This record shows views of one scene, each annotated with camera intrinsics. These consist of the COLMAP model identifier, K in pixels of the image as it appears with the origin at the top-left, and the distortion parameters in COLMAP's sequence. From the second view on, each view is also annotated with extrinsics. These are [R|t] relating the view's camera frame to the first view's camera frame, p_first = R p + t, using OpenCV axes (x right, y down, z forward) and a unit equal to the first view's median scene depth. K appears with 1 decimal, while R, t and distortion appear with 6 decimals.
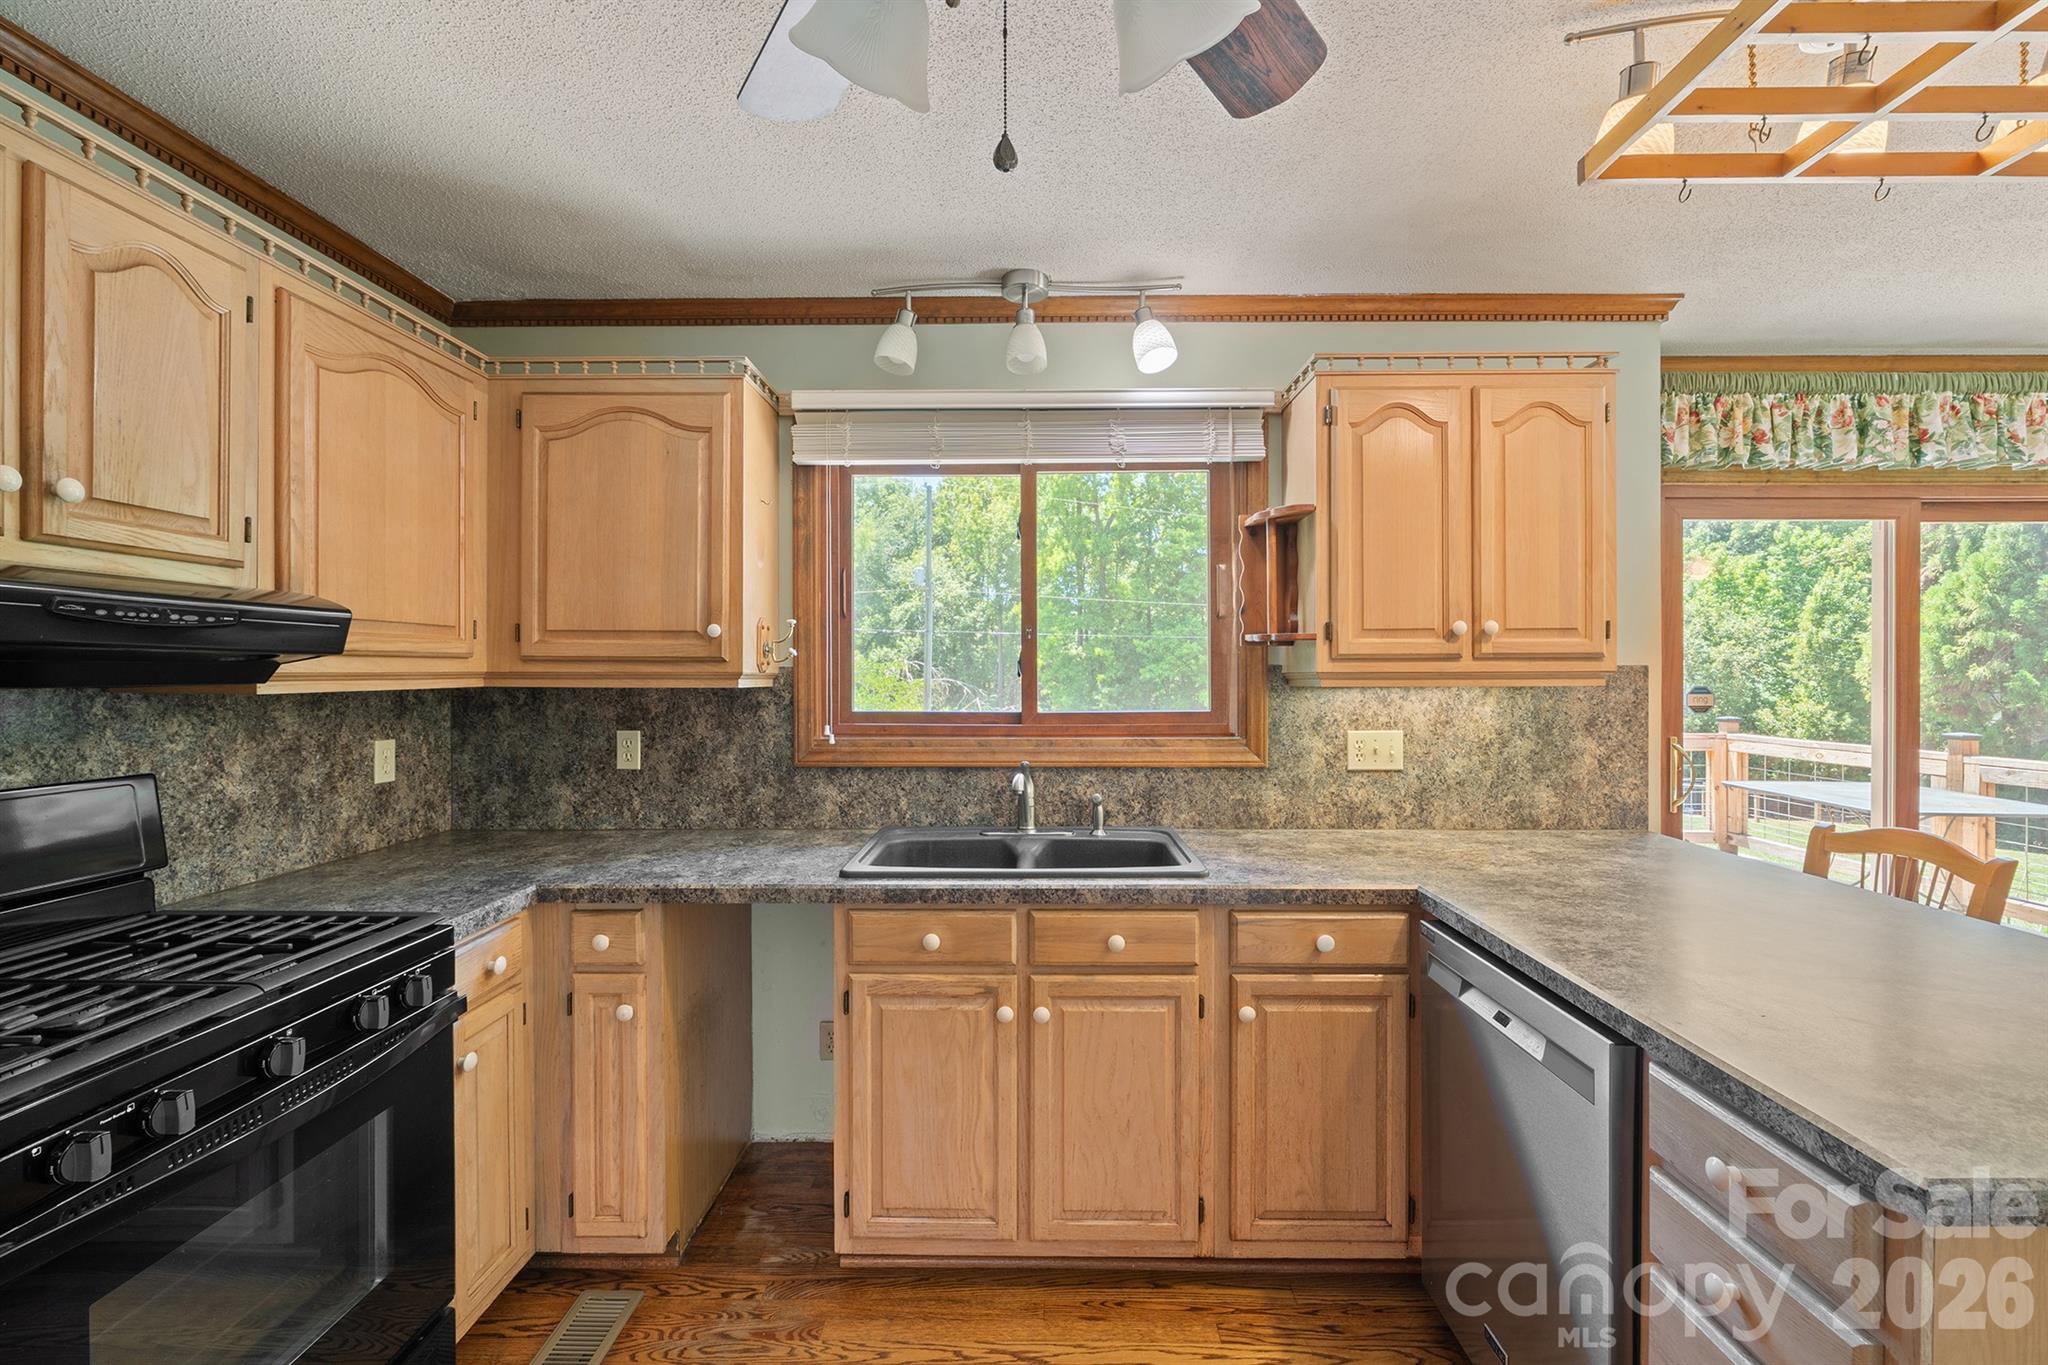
lens RADIAL K [[863.0, 0, 1027.3], [0, 863.0, 674.6], [0, 0, 1]] dist [-0.007122, -0.000272]
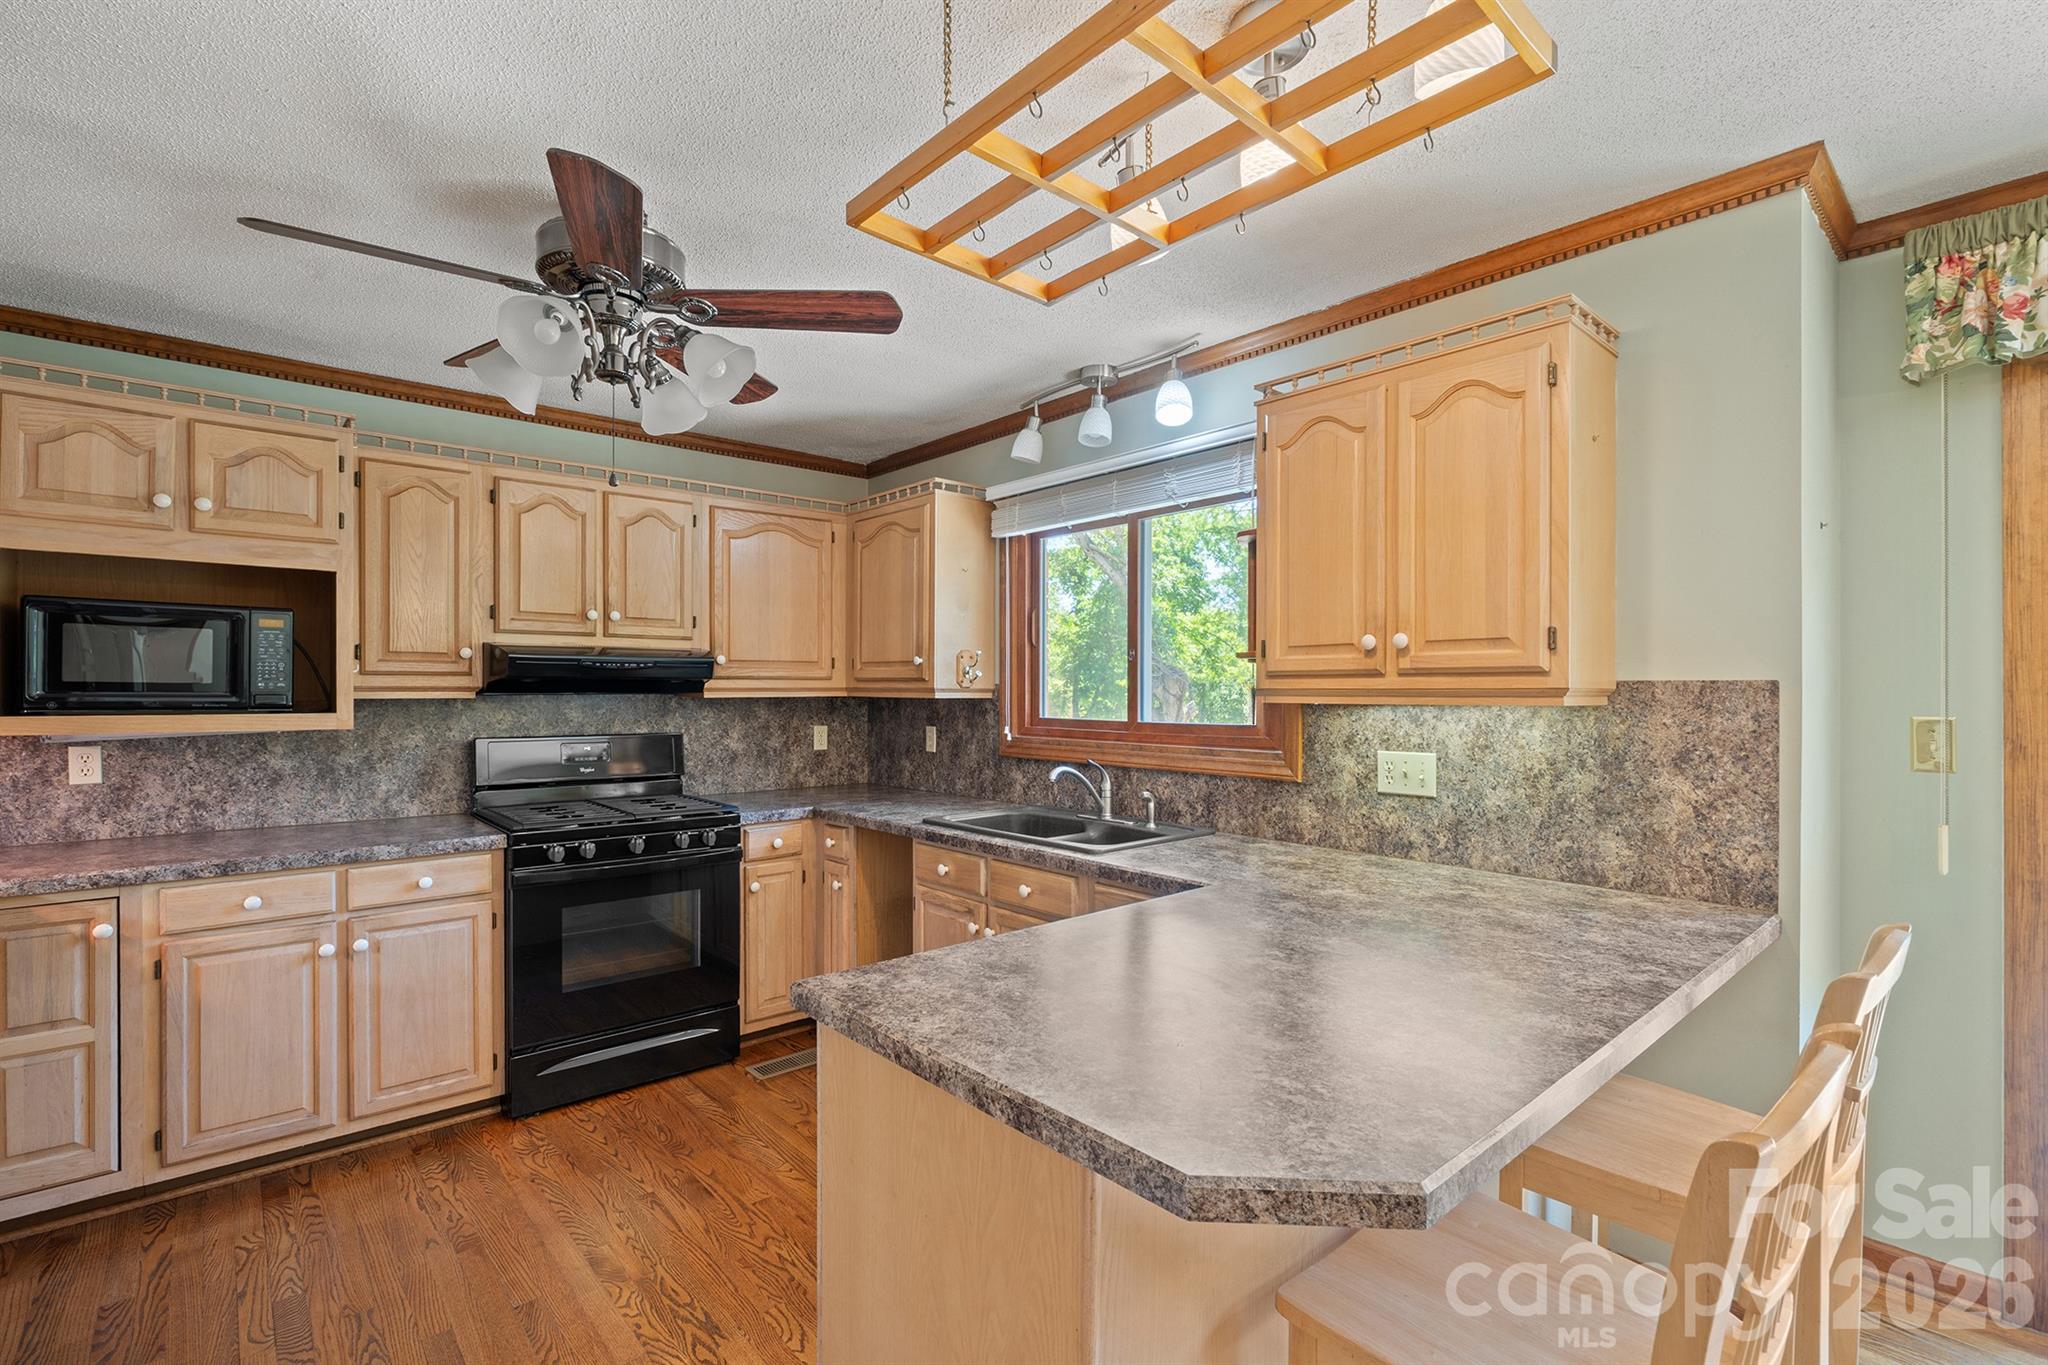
lens RADIAL K [[931.9, 0, 1017.9], [0, 931.9, 687.3], [0, 0, 1]] dist [0.001024, -0.000314]
pose [[0.665256, 0.001255, -0.746615, 0.890502], [-0.003543, 0.999993, -0.001476, -0.001520], [0.746607, 0.003627, 0.665255, 0.023411]]
